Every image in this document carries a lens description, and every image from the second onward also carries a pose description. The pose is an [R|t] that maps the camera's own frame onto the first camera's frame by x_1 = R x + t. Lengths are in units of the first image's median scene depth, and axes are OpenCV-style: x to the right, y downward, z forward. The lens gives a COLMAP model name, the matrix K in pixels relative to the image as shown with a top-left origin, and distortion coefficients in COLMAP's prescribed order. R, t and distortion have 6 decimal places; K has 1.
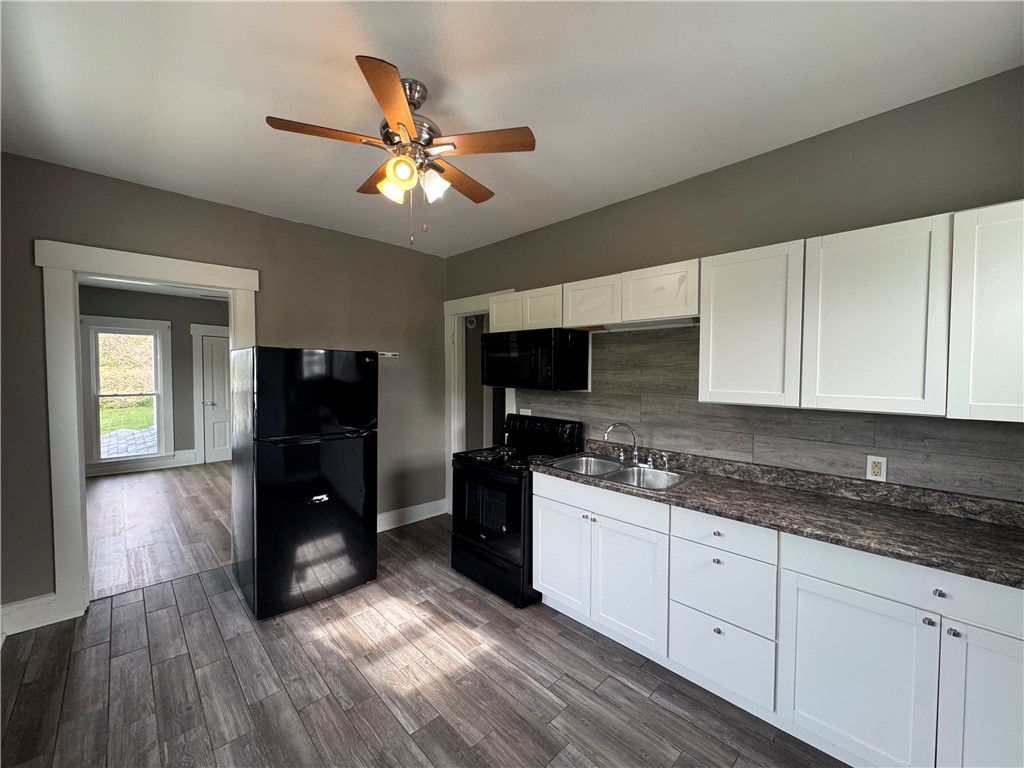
lens RADIAL K [[409.7, 0, 512.0], [0, 409.7, 384.0], [0, 0, 1]] dist [-0.000691, 0.000116]
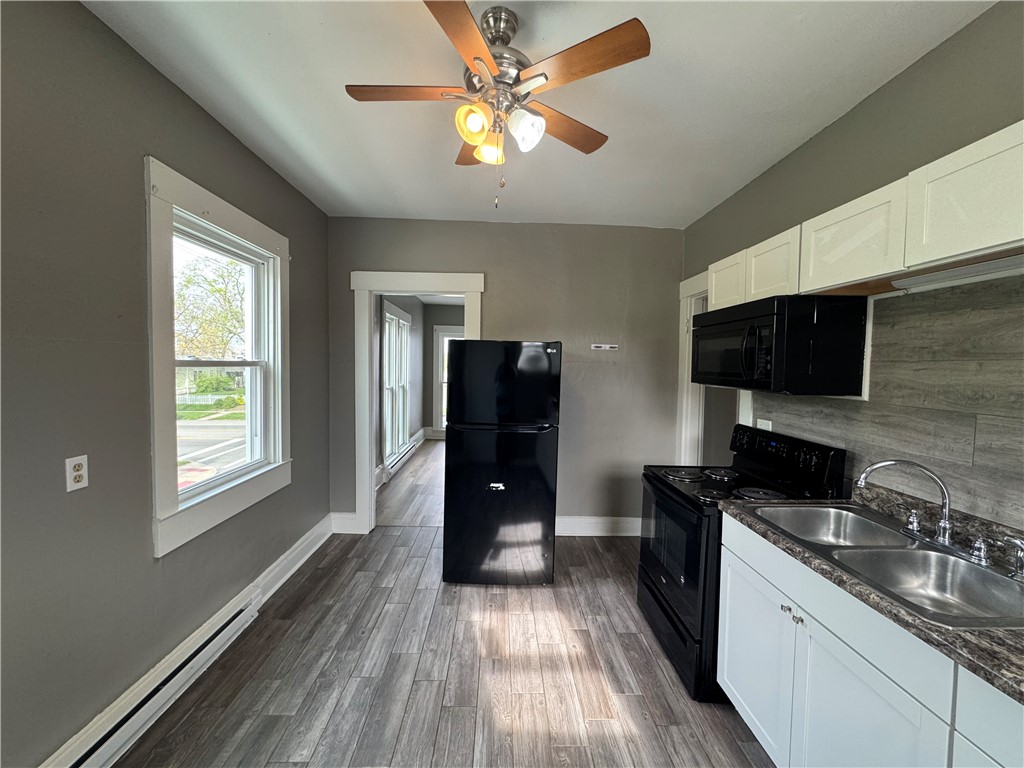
lens RADIAL K [[409.7, 0, 512.0], [0, 409.7, 384.0], [0, 0, 1]] dist [-0.000691, 0.000116]
pose [[0.742068, 0.038166, -0.669237, 0.247649], [-0.036268, 0.999201, 0.016769, 0.005426], [0.669343, 0.011828, 0.742859, 0.272776]]
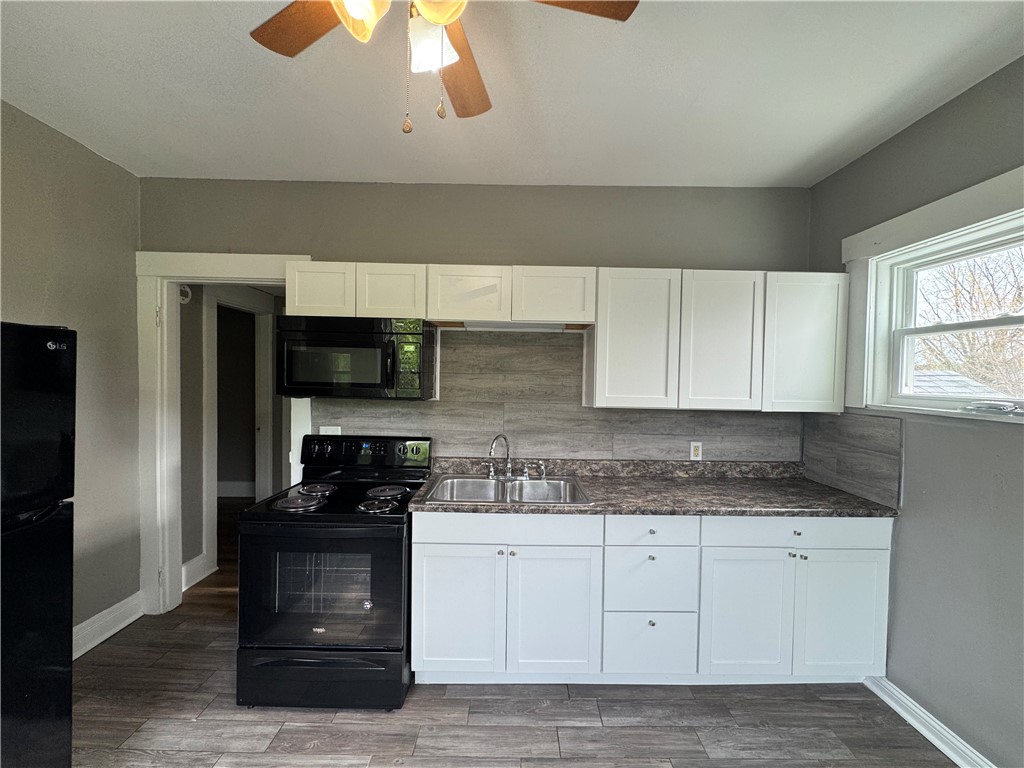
lens RADIAL K [[411.4, 0, 512.0], [0, 411.4, 384.0], [0, 0, 1]] dist [-0.000951, -0.000027]
pose [[0.695247, -0.006751, 0.718739, -0.367901], [0.010588, 0.999944, -0.000850, -0.013306], [-0.718692, 0.008201, 0.695280, 0.374210]]
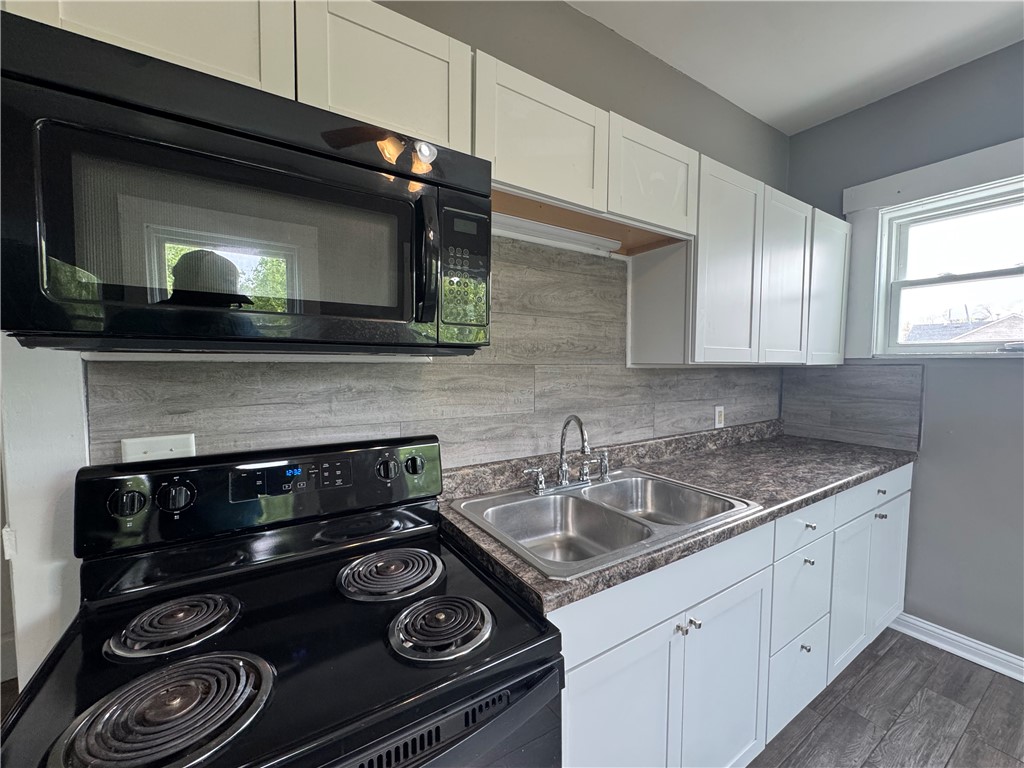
lens RADIAL K [[409.7, 0, 512.0], [0, 409.7, 384.0], [0, 0, 1]] dist [-0.000691, 0.000116]
pose [[0.202439, -0.054090, 0.977800, -0.252938], [0.033503, 0.998272, 0.048286, 0.030183], [-0.978722, 0.022984, 0.203901, 1.000740]]
